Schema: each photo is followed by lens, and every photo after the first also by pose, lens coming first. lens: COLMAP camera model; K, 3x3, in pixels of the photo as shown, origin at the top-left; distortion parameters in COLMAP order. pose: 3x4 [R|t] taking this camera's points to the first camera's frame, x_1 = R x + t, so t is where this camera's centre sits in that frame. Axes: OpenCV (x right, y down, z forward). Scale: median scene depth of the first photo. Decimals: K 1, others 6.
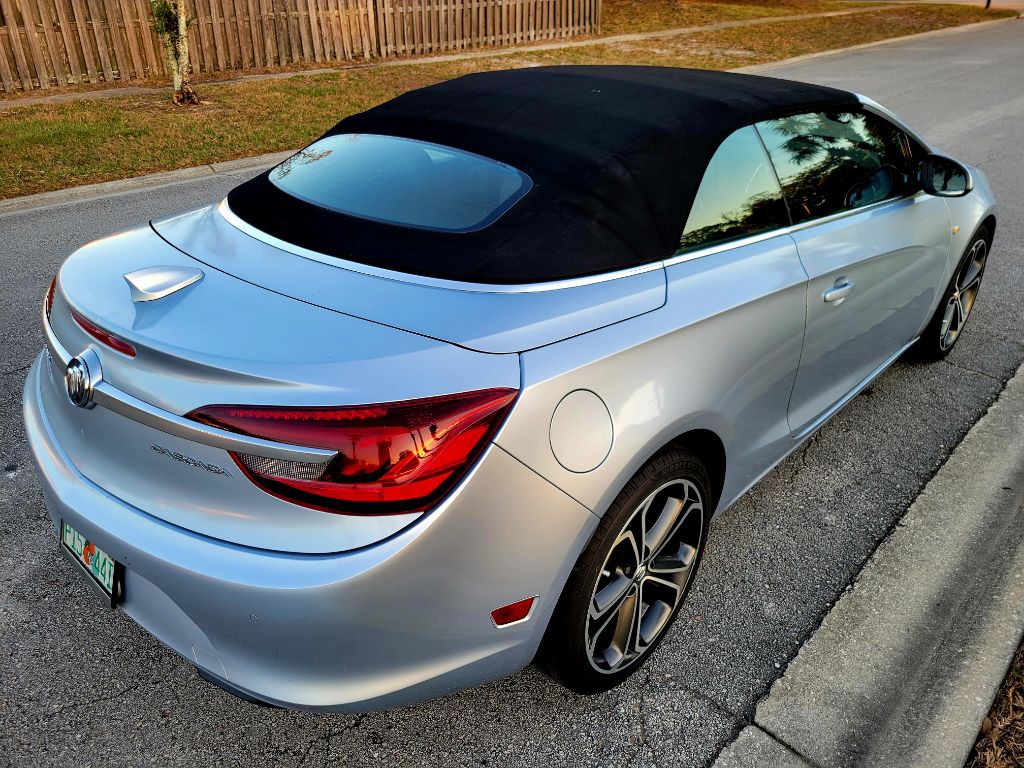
lens RADIAL K [[787.7, 0, 516.2], [0, 787.7, 384.3], [0, 0, 1]] dist [0.057018, -0.039533]
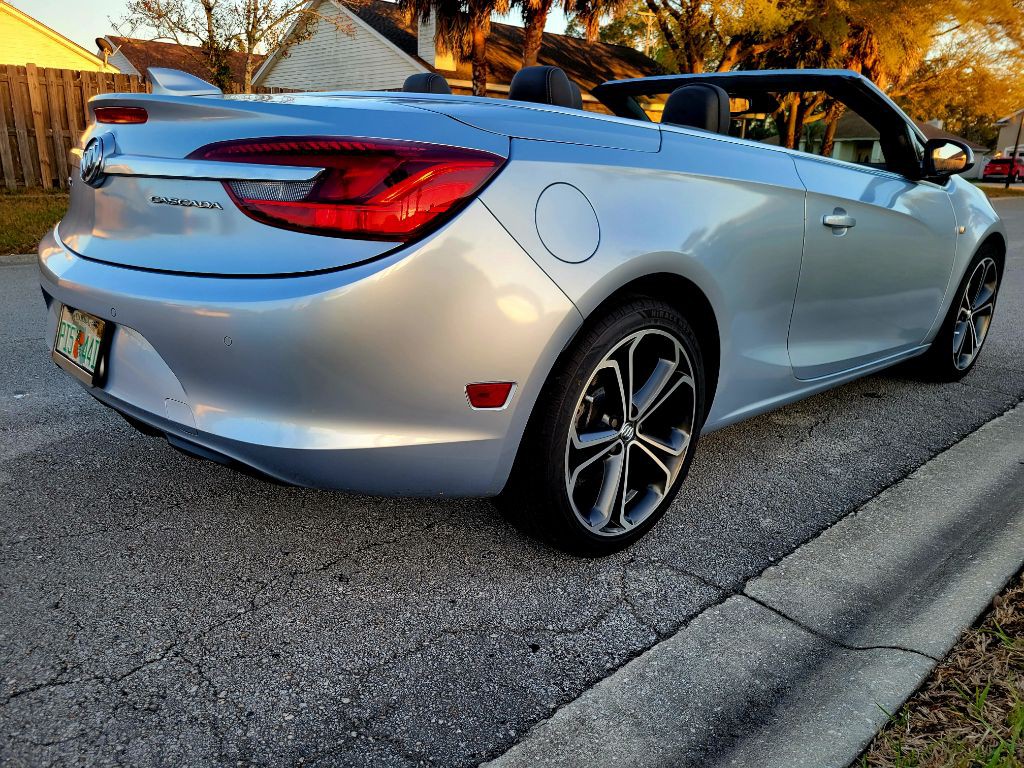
lens RADIAL K [[787.7, 0, 508.6], [0, 787.7, 388.3], [0, 0, 1]] dist [0.047099, -0.017335]
pose [[0.997584, 0.054098, -0.043581, 0.049601], [-0.061011, 0.982273, -0.177252, 0.359069], [0.033219, 0.179482, 0.983200, 0.029707]]
